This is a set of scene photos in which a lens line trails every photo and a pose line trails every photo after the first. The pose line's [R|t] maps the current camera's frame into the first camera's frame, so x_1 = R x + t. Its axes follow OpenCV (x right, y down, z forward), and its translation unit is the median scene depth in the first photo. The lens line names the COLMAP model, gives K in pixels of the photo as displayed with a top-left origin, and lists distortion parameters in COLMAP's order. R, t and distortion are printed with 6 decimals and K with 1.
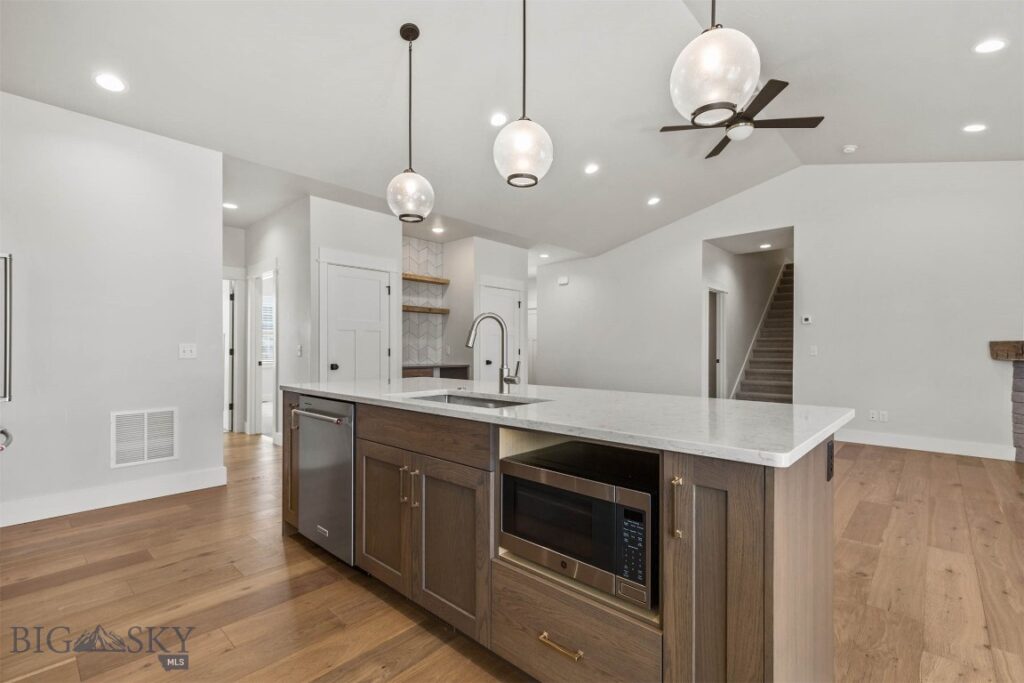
lens RADIAL K [[458.2, 0, 514.7], [0, 458.2, 344.1], [0, 0, 1]] dist [0.005136, -0.001257]
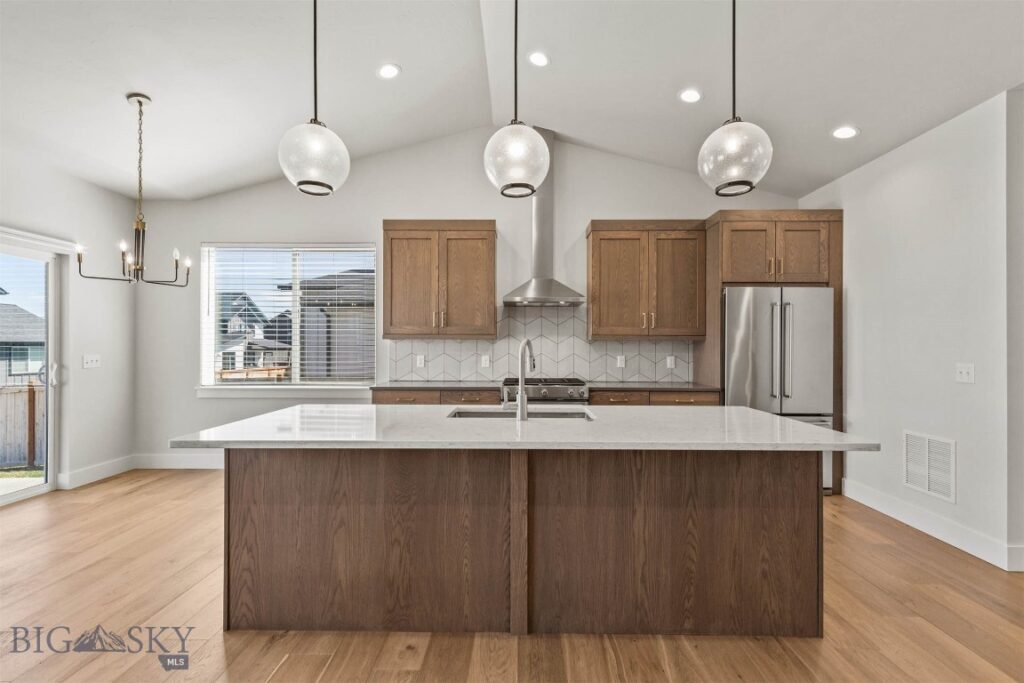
lens RADIAL K [[458.2, 0, 514.7], [0, 458.2, 344.1], [0, 0, 1]] dist [0.005136, -0.001257]
pose [[-0.746113, -0.008757, -0.665762, 0.465073], [0.002678, 0.999866, -0.016153, -0.028472], [0.665814, -0.013835, -0.745989, 1.249244]]
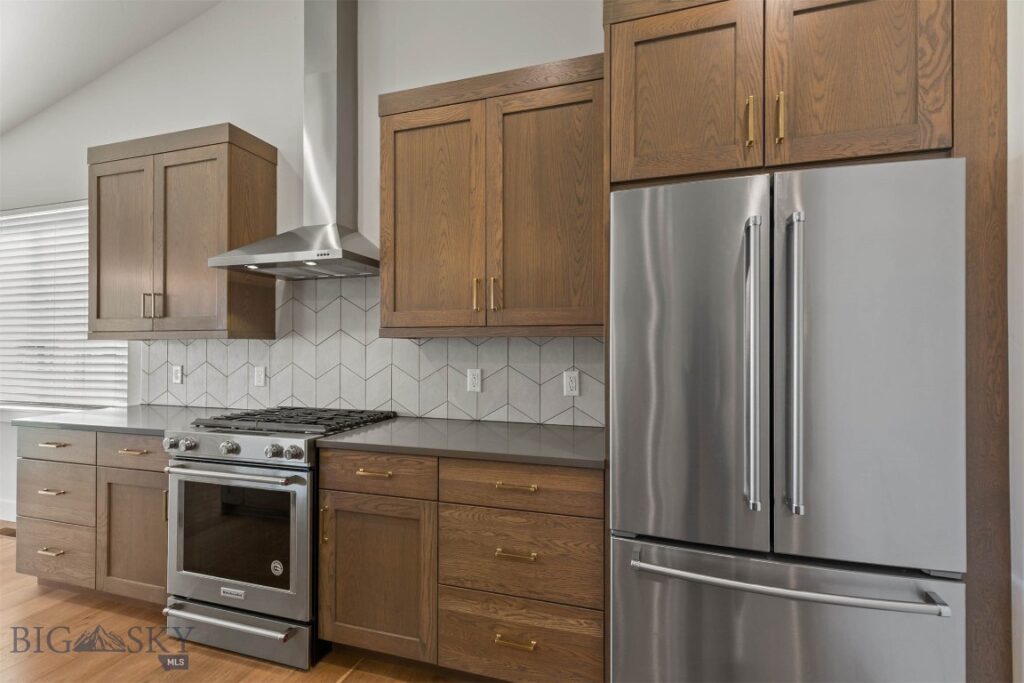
lens RADIAL K [[458.2, 0, 514.7], [0, 458.2, 344.1], [0, 0, 1]] dist [0.005136, -0.001257]
pose [[-0.903796, -0.006171, -0.427920, -0.516070], [0.001621, 0.999839, -0.017843, -0.040677], [0.427961, -0.016820, -0.903641, 1.077077]]
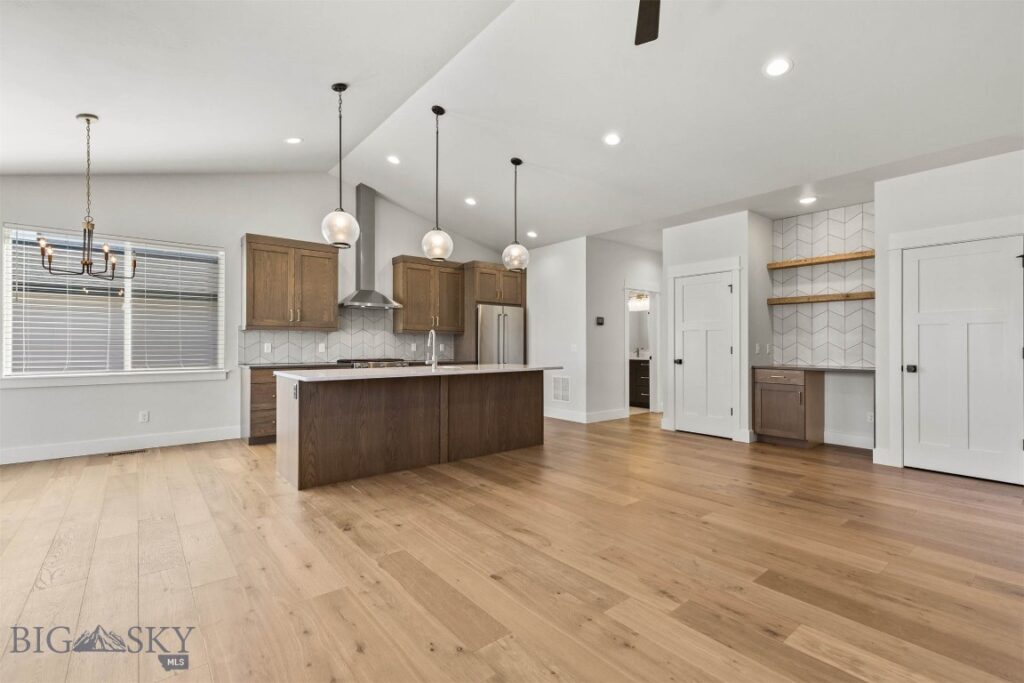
lens RADIAL K [[458.2, 0, 514.7], [0, 458.2, 344.1], [0, 0, 1]] dist [0.005136, -0.001257]
pose [[-0.140257, -0.006910, -0.990091, 1.402605], [0.011069, 0.999902, -0.008547, 0.013793], [0.990053, -0.012158, -0.140167, 1.188461]]
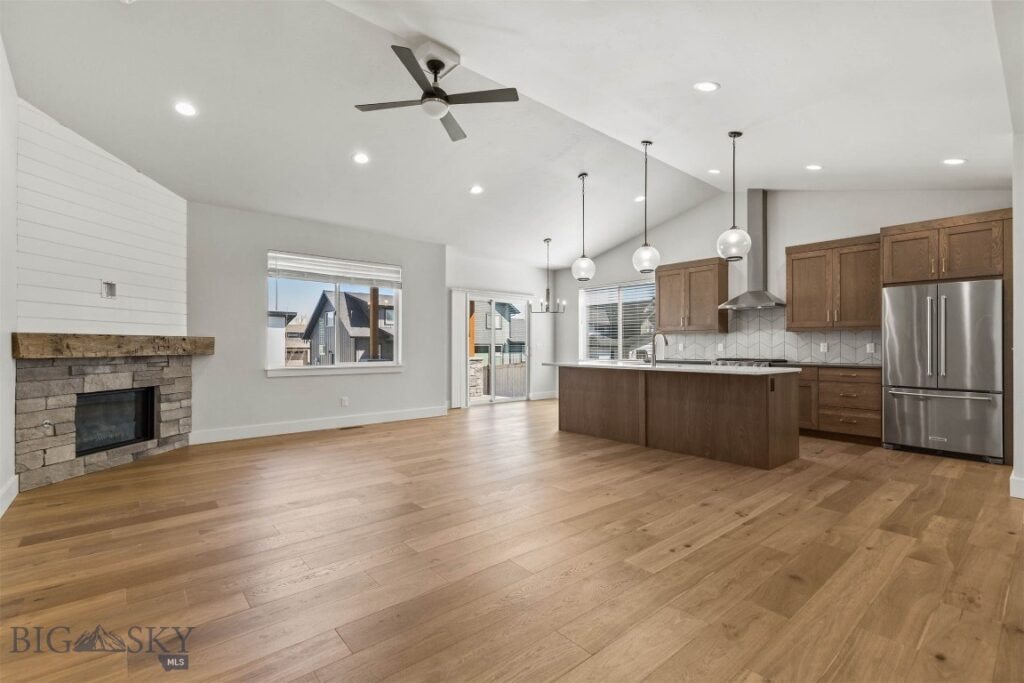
lens RADIAL K [[458.2, 0, 514.7], [0, 458.2, 344.1], [0, 0, 1]] dist [0.005136, -0.001257]
pose [[-0.992822, -0.005509, 0.119470, 0.293161], [-0.007415, 0.999852, -0.015520, 0.030300], [-0.119367, -0.016294, -0.992716, 2.463001]]
